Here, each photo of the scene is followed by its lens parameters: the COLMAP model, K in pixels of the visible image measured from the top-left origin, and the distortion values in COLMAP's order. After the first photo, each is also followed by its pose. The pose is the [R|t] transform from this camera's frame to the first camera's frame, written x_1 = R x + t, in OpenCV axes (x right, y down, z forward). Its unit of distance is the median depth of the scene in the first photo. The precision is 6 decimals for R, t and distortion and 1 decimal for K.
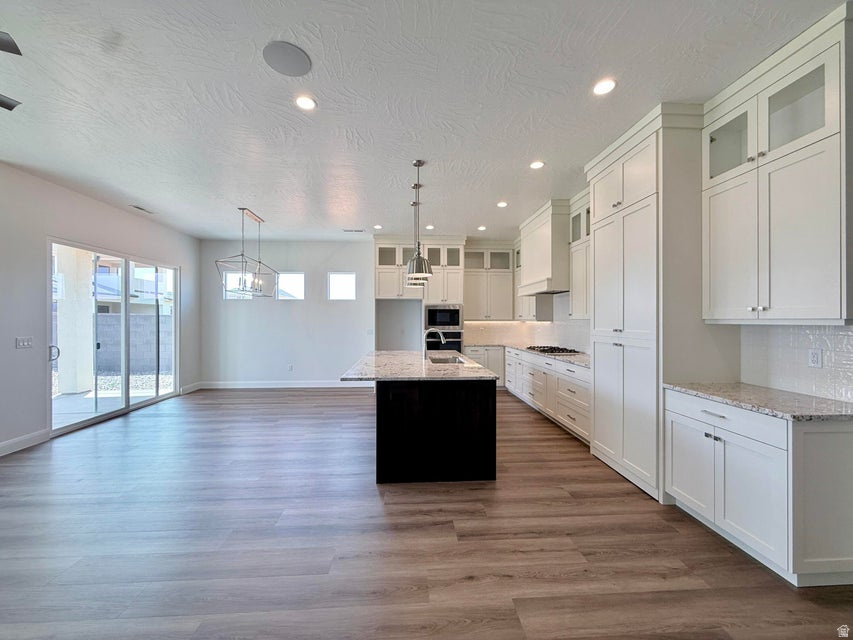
lens RADIAL K [[338.1, 0, 426.5], [0, 338.1, 320.0], [0, 0, 1]] dist [0.000922, 0.000161]
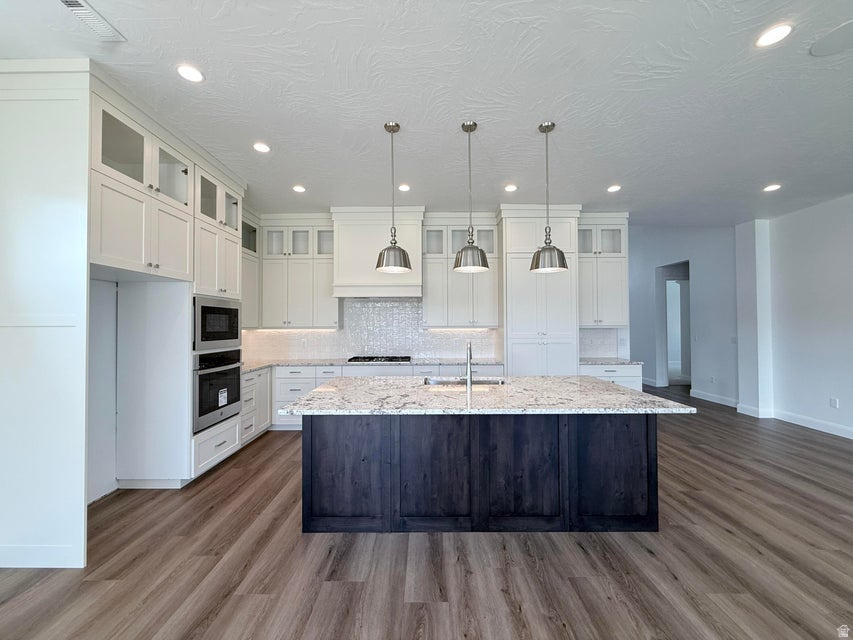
lens RADIAL K [[338.1, 0, 426.5], [0, 338.1, 320.0], [0, 0, 1]] dist [0.000922, 0.000161]
pose [[0.068028, 0.012593, 0.997604, -0.455481], [0.003226, 0.999912, -0.012842, -0.005371], [-0.997678, 0.004092, 0.067982, 0.683813]]
